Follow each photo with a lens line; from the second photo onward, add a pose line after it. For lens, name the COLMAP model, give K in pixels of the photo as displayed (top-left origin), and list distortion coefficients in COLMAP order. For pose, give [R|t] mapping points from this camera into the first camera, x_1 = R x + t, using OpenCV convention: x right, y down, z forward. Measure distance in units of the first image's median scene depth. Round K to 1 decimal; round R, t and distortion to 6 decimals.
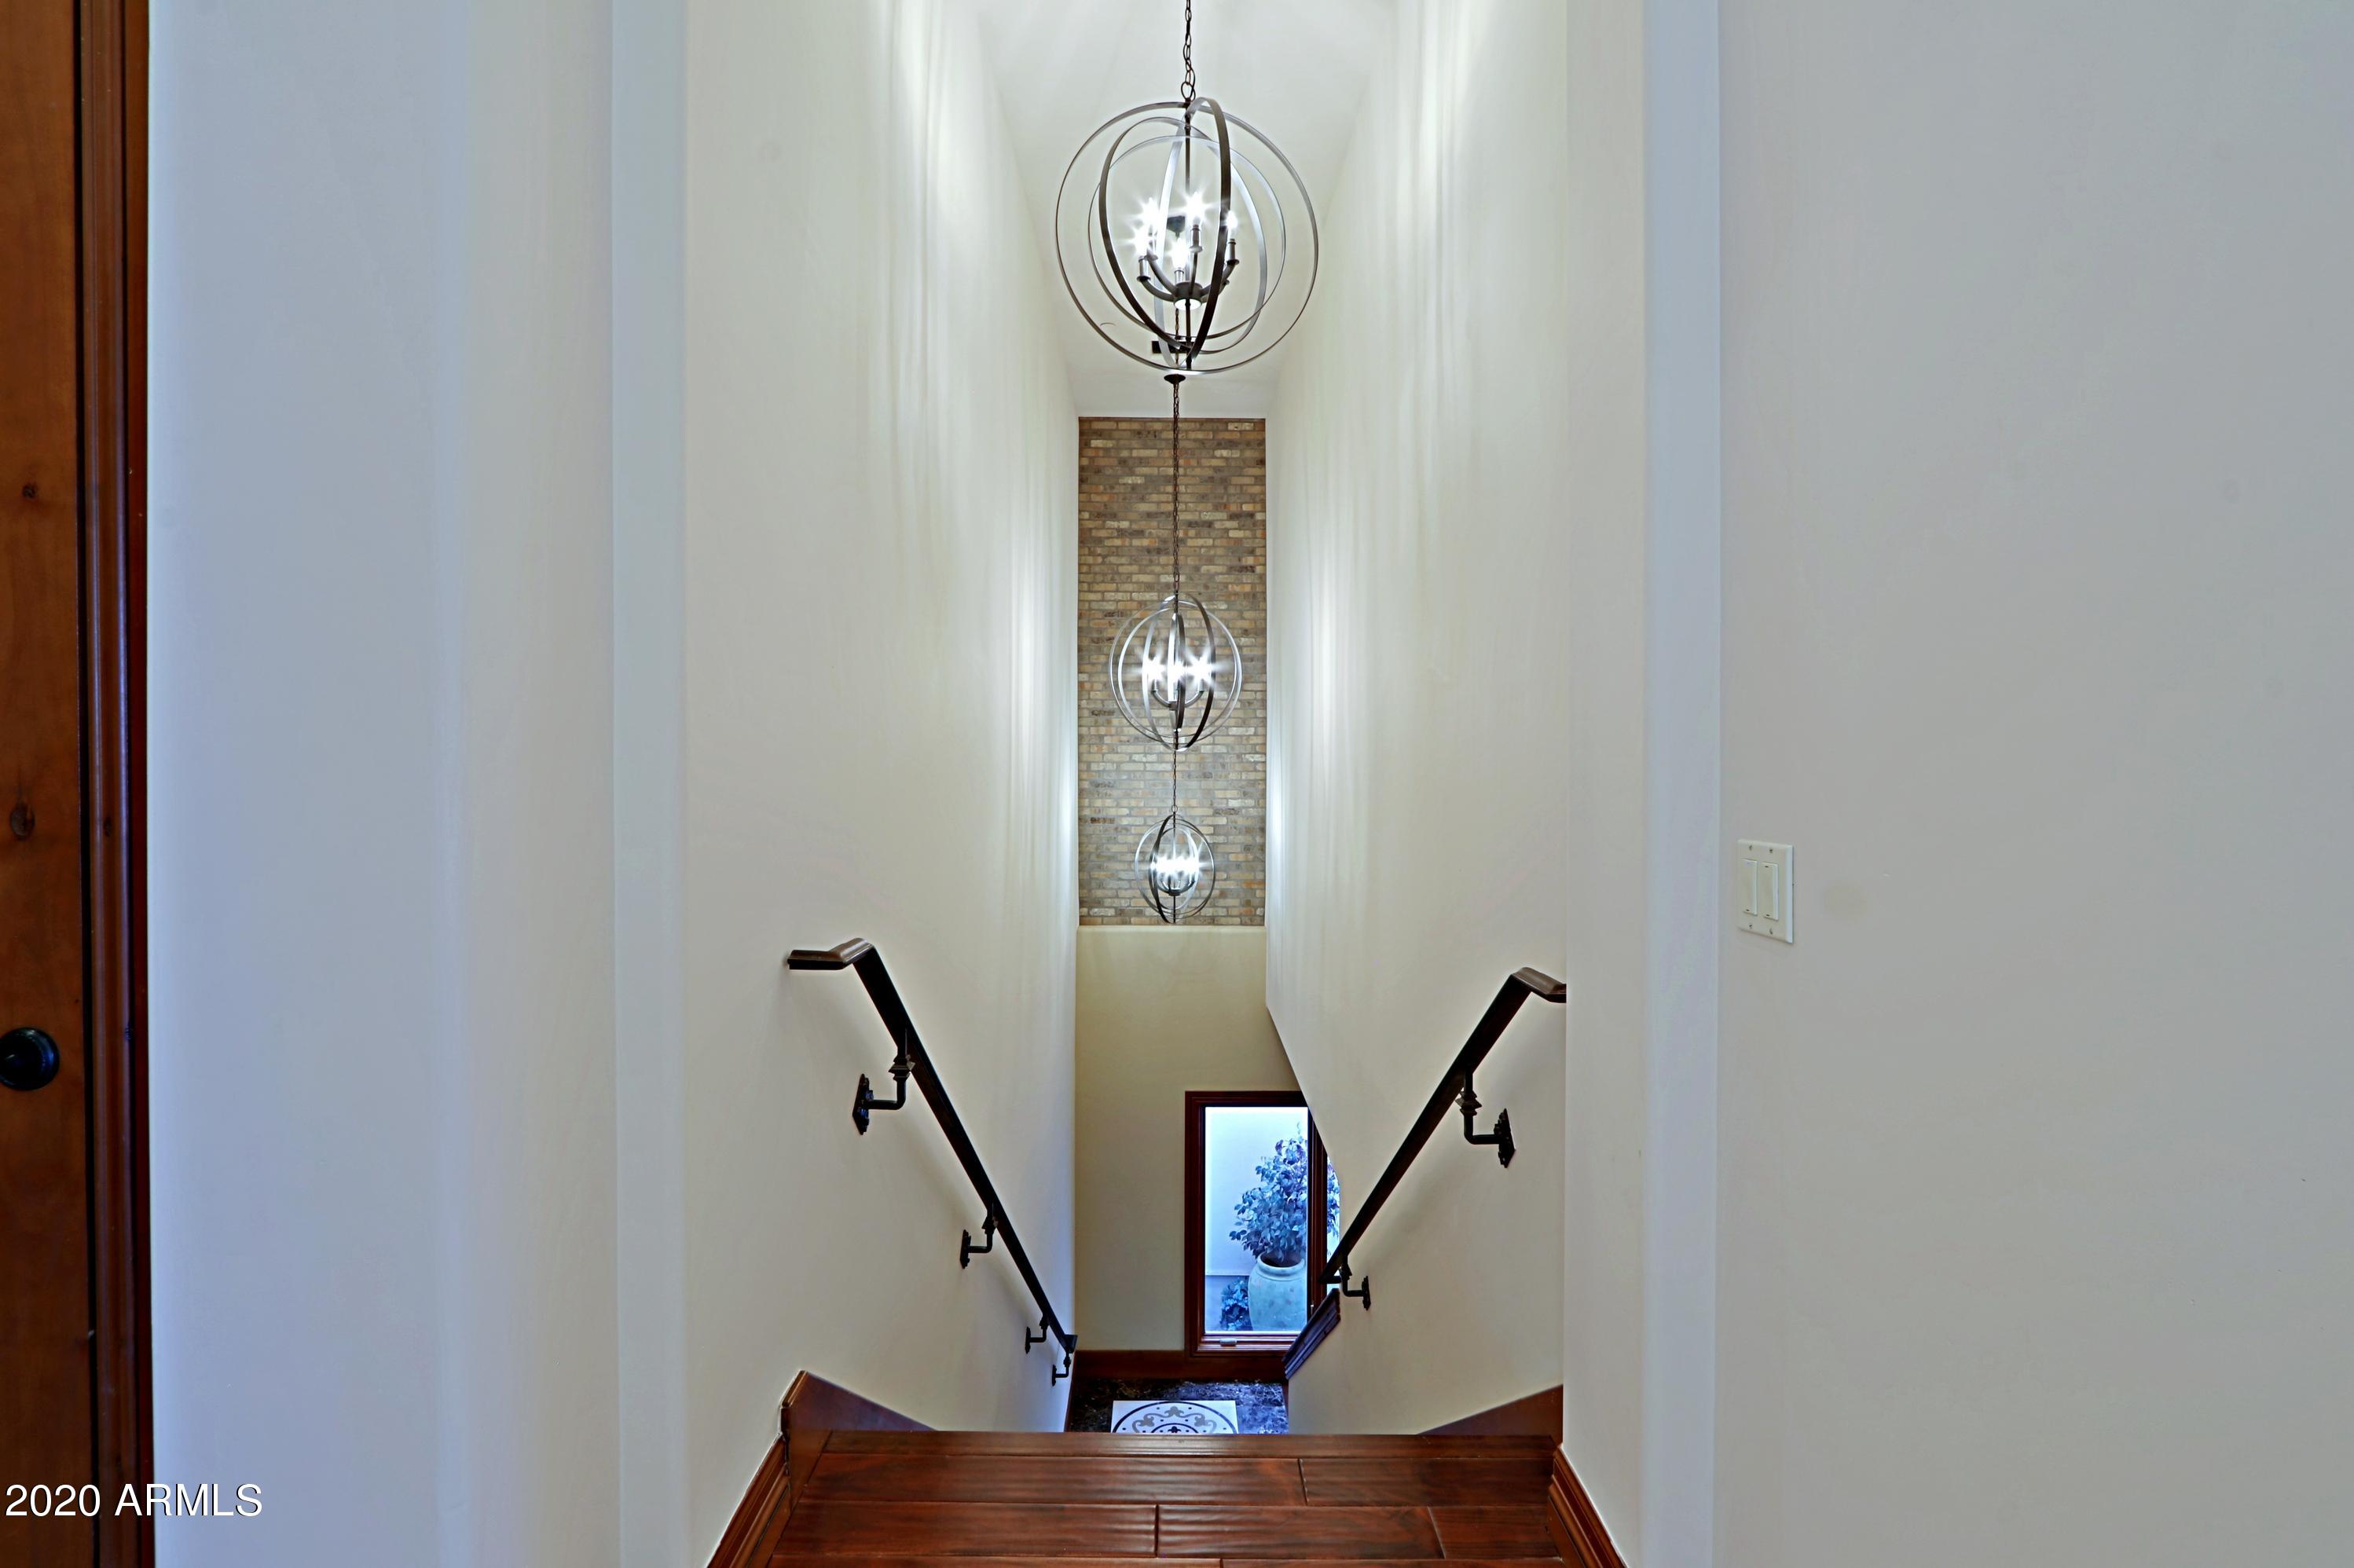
lens RADIAL K [[1104.0, 0, 1171.2], [0, 1104.0, 770.4], [0, 0, 1]] dist [-0.016111, 0.002478]
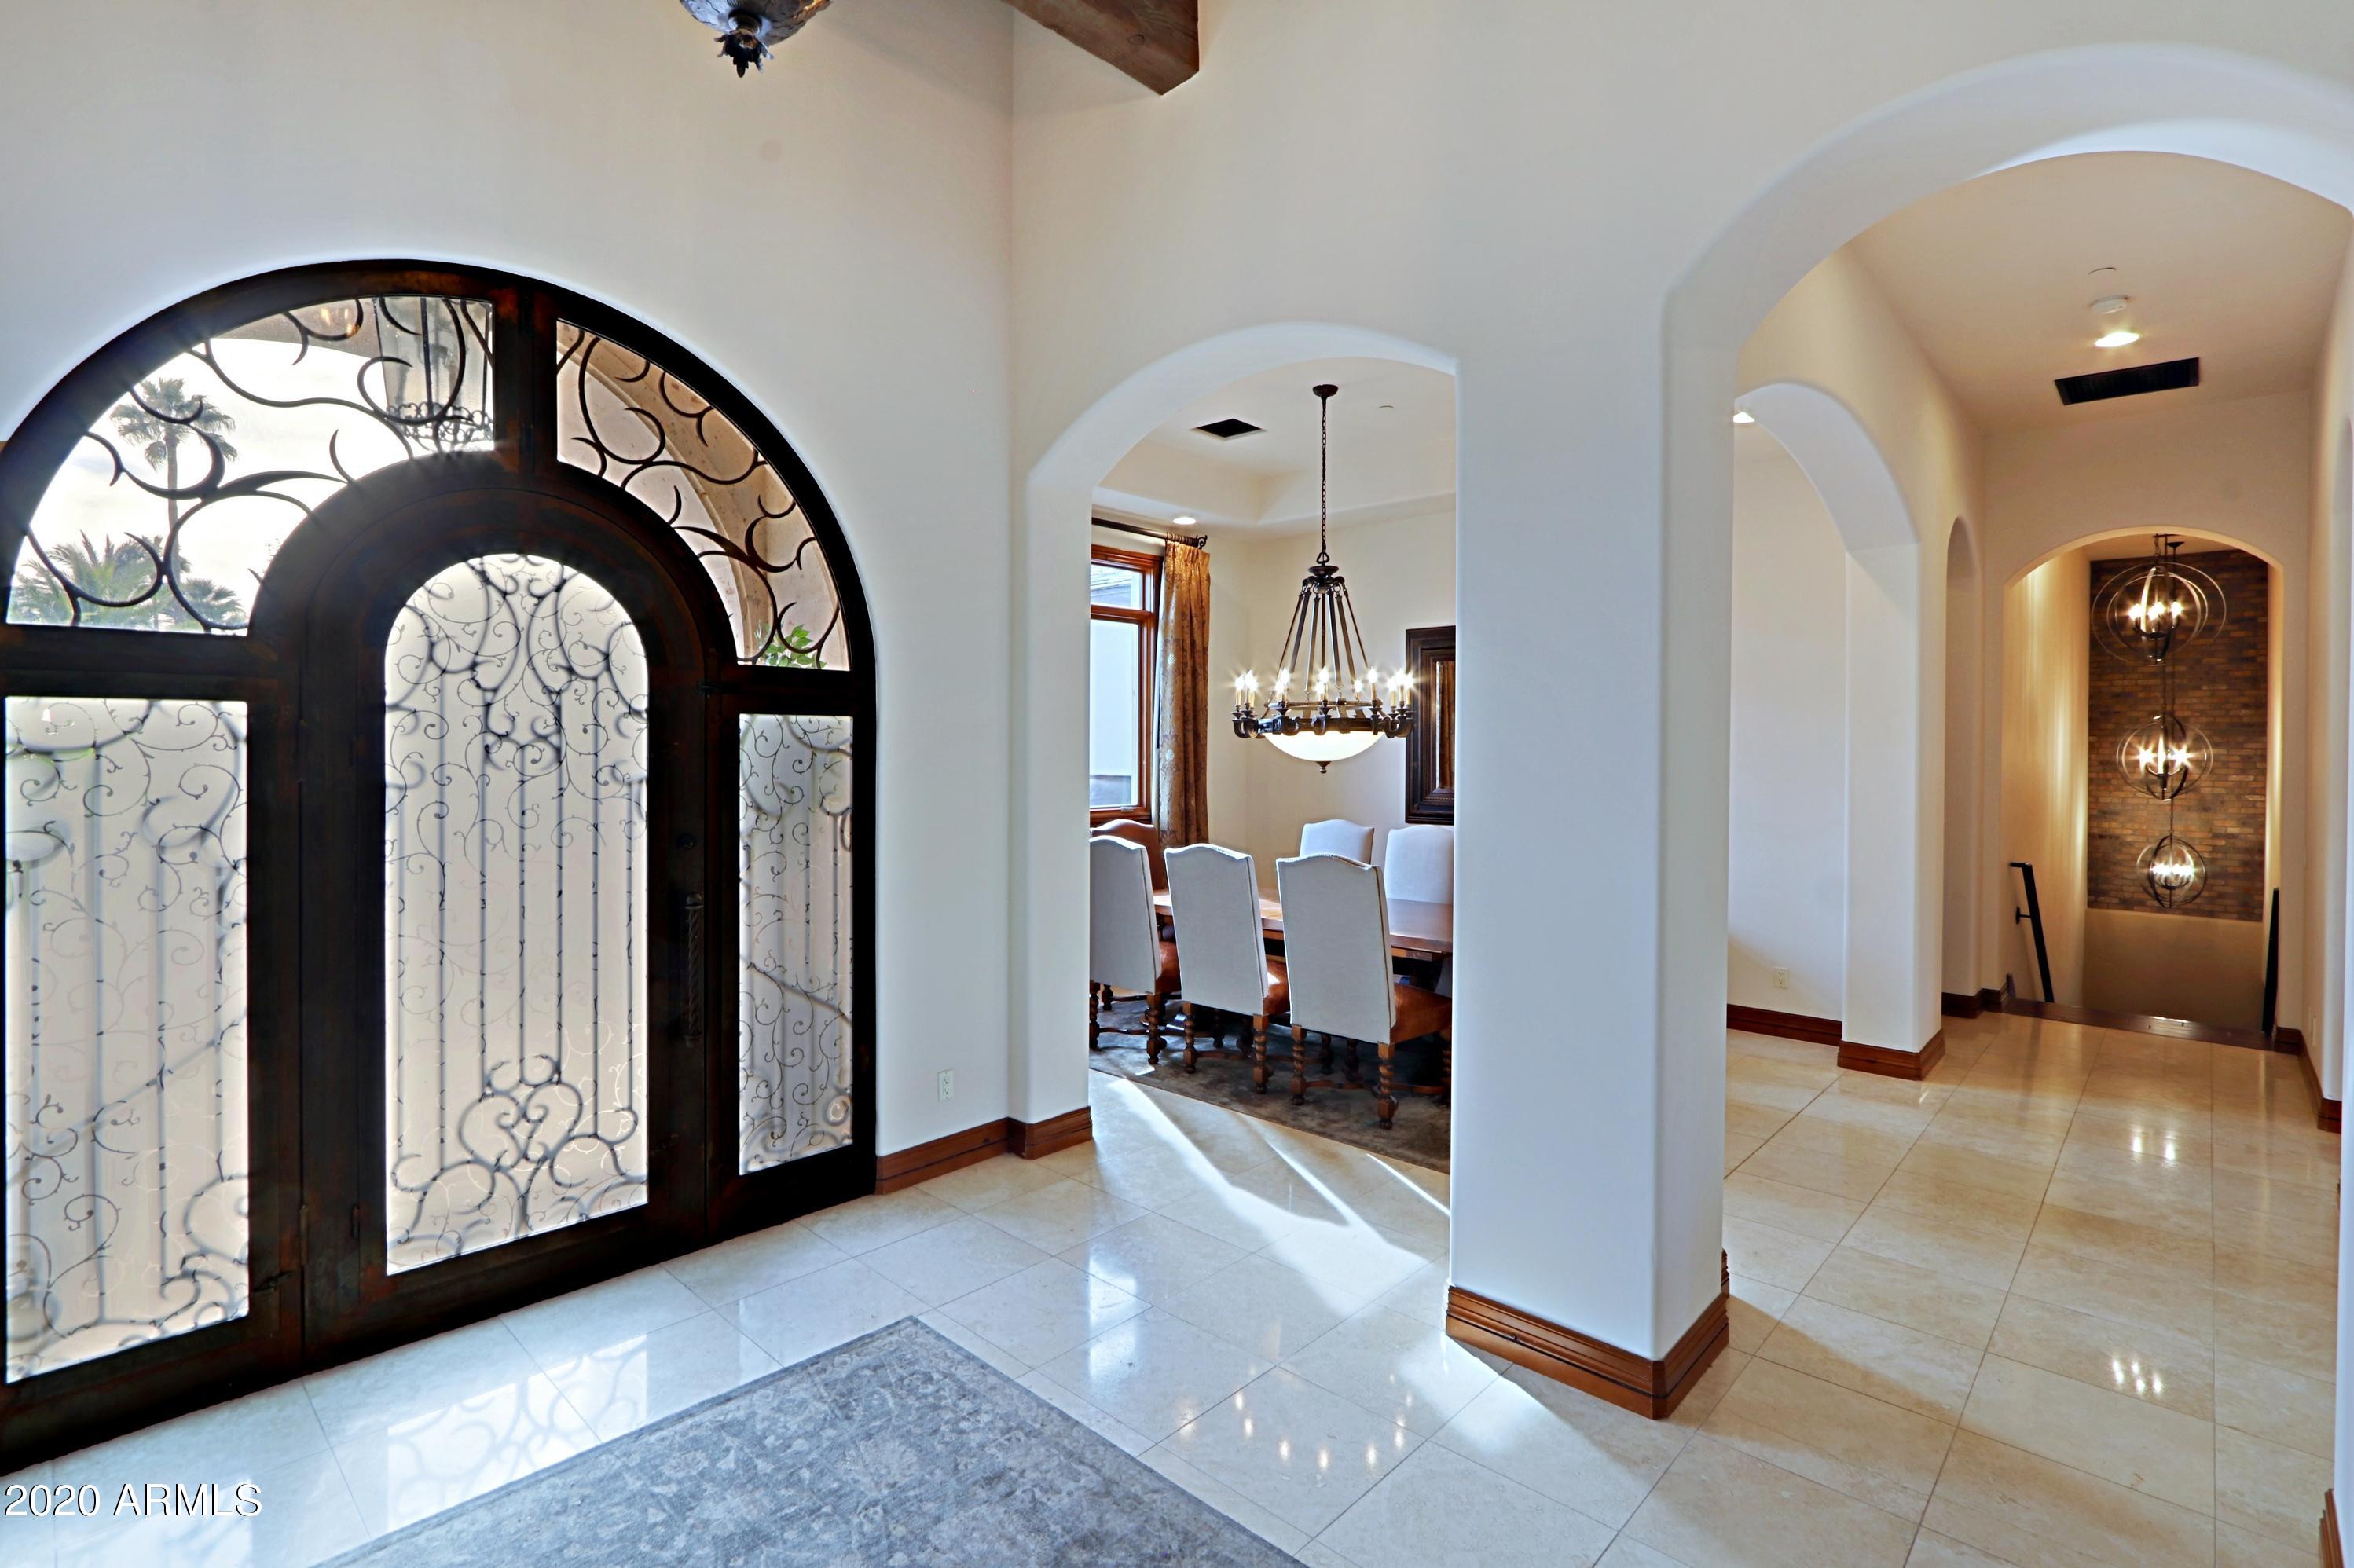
lens RADIAL K [[1104.0, 0, 1168.6], [0, 1104.0, 752.0], [0, 0, 1]] dist [-0.016111, 0.002478]
pose [[0.716377, 0.007822, -0.697670, 0.053697], [-0.017196, 0.999831, -0.006447, -0.036400], [0.697501, 0.016615, 0.716391, -0.902865]]
